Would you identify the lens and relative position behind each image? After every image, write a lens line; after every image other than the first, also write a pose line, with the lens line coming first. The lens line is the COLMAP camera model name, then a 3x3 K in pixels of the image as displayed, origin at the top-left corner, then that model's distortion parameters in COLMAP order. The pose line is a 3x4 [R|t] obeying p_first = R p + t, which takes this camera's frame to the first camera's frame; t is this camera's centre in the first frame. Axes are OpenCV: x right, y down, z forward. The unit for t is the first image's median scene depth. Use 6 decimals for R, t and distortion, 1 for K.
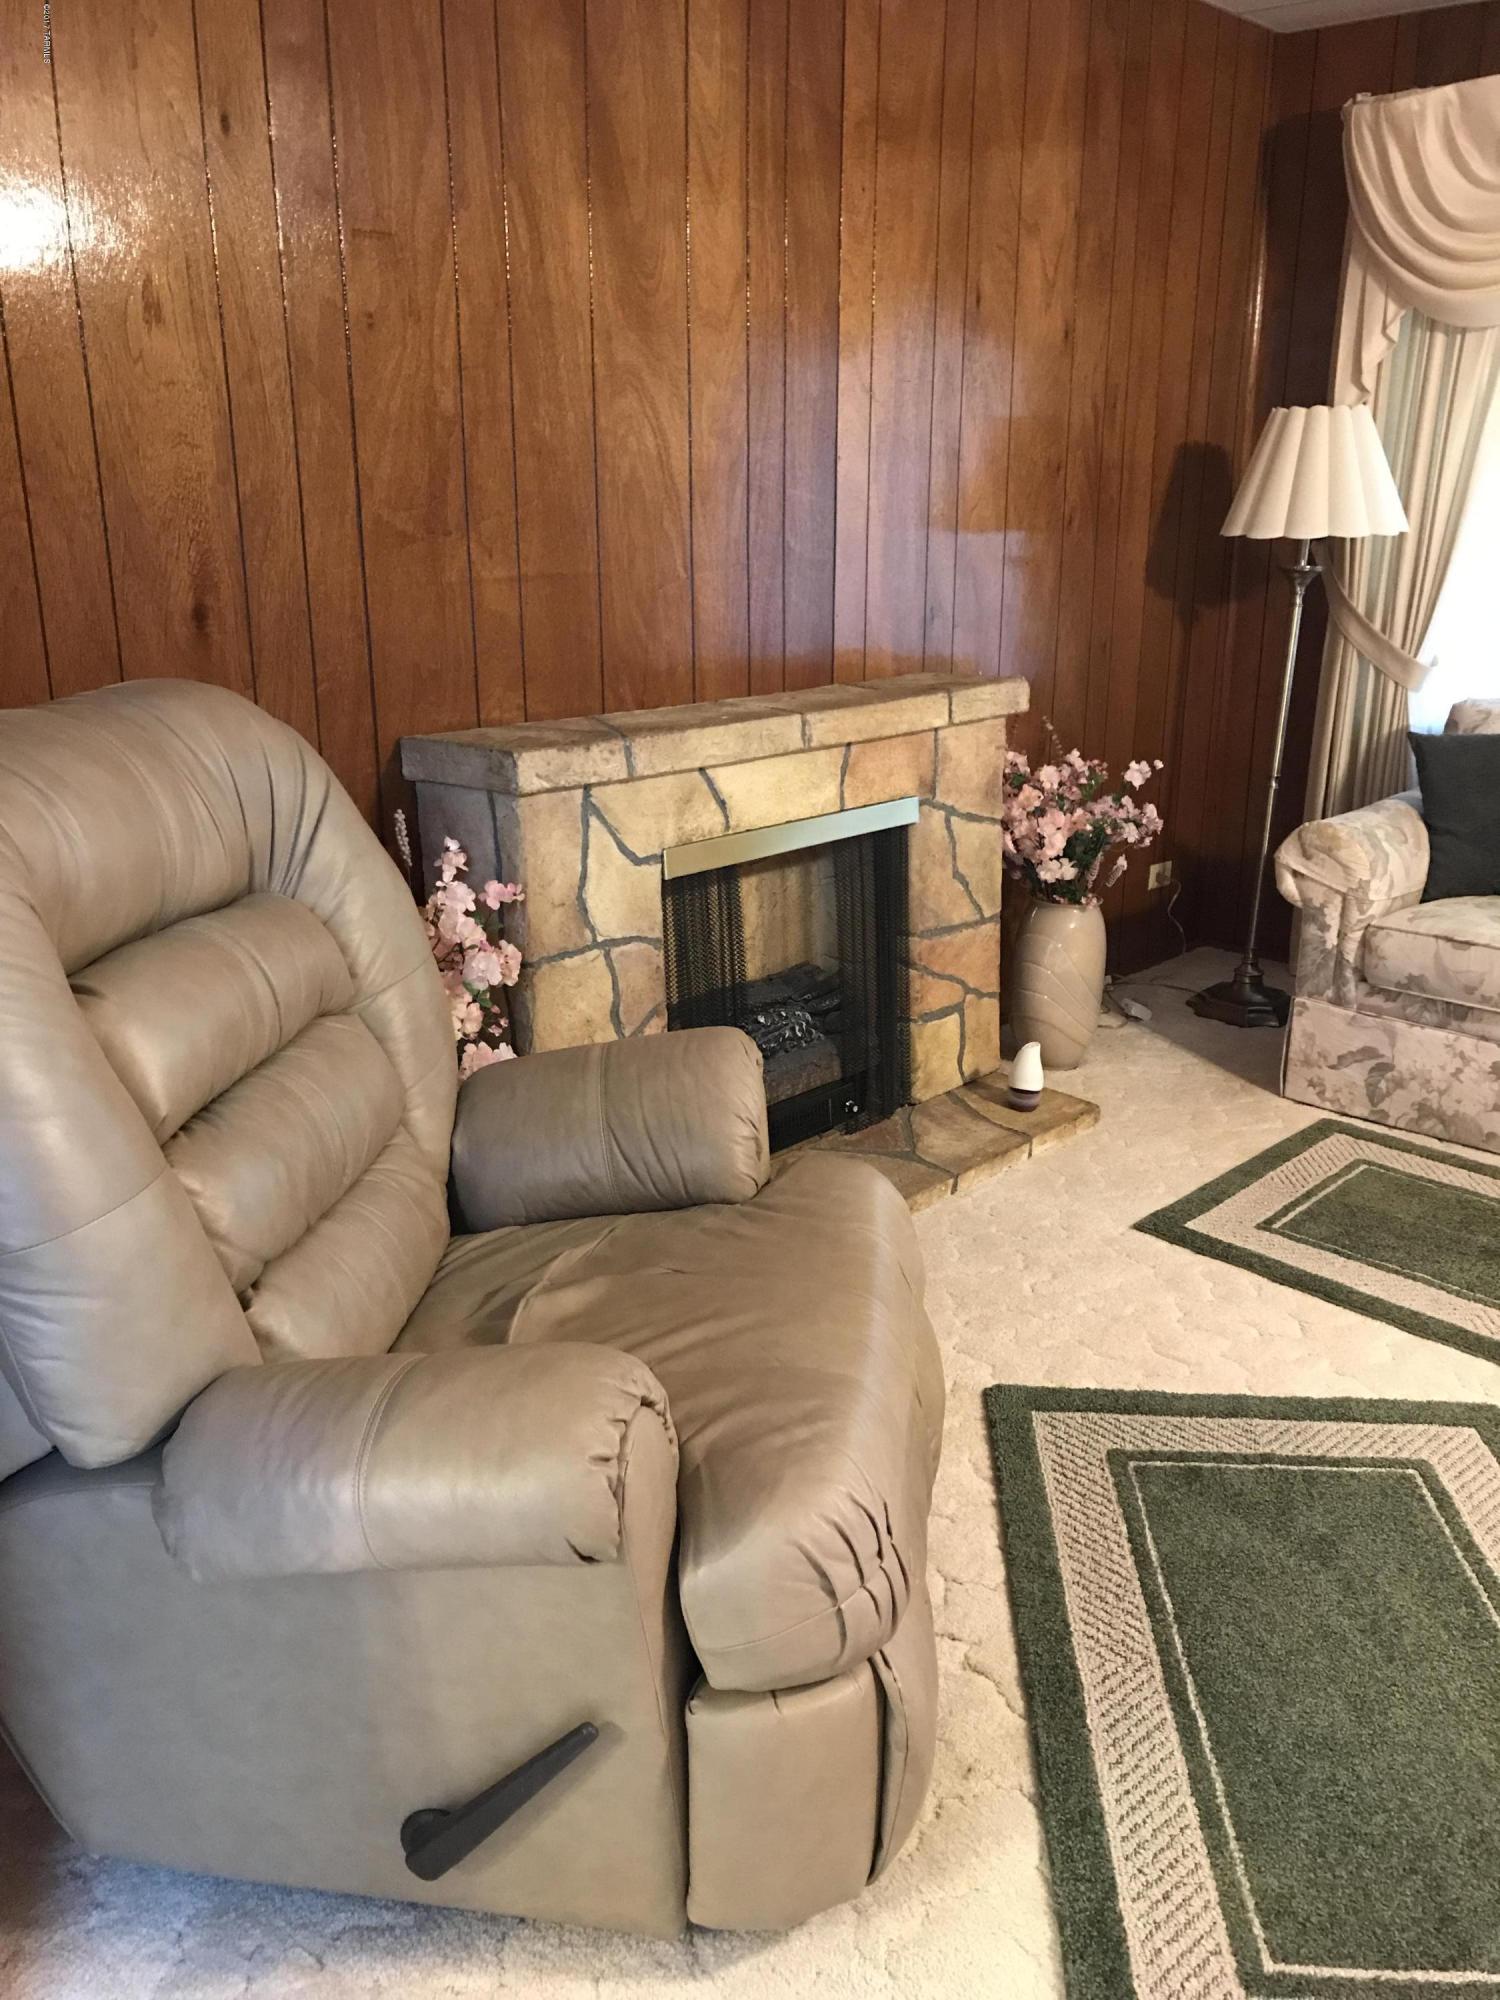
lens RADIAL K [[1637.4, 0, 749.6], [0, 1637.4, 990.1], [0, 0, 1]] dist [0.060154, -0.048246]
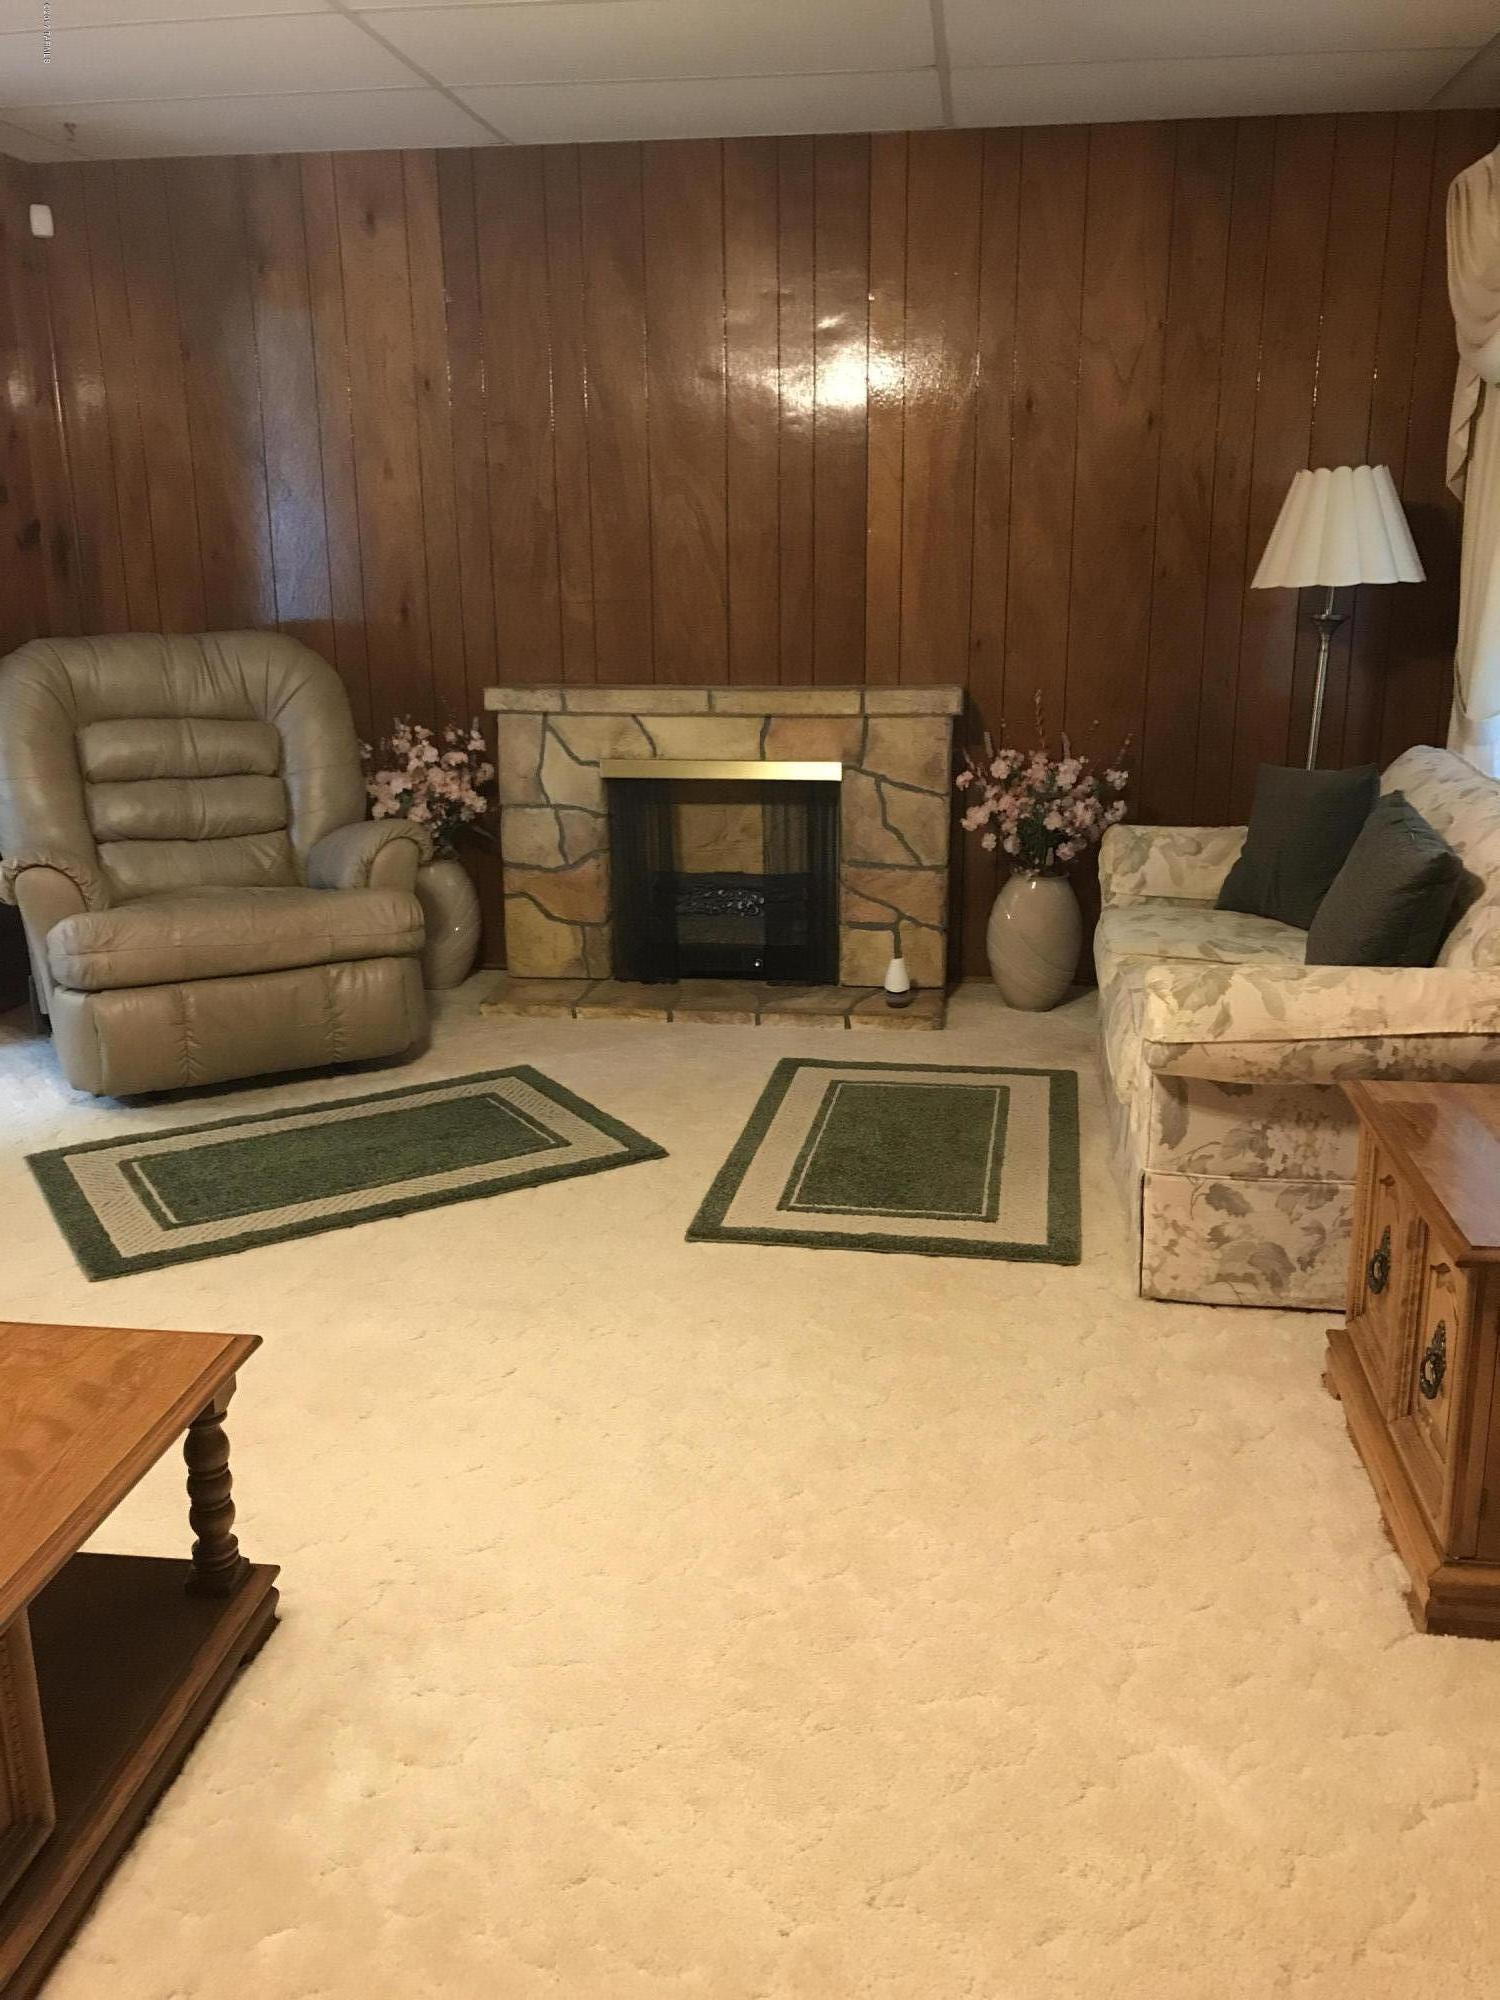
lens RADIAL K [[1637.4, 0, 765.8], [0, 1637.4, 1008.5], [0, 0, 1]] dist [0.060154, -0.048246]
pose [[0.575440, 0.208810, -0.790738, 1.382246], [-0.231235, 0.968947, 0.087594, -0.022331], [0.784474, 0.132442, 0.605855, 0.124083]]
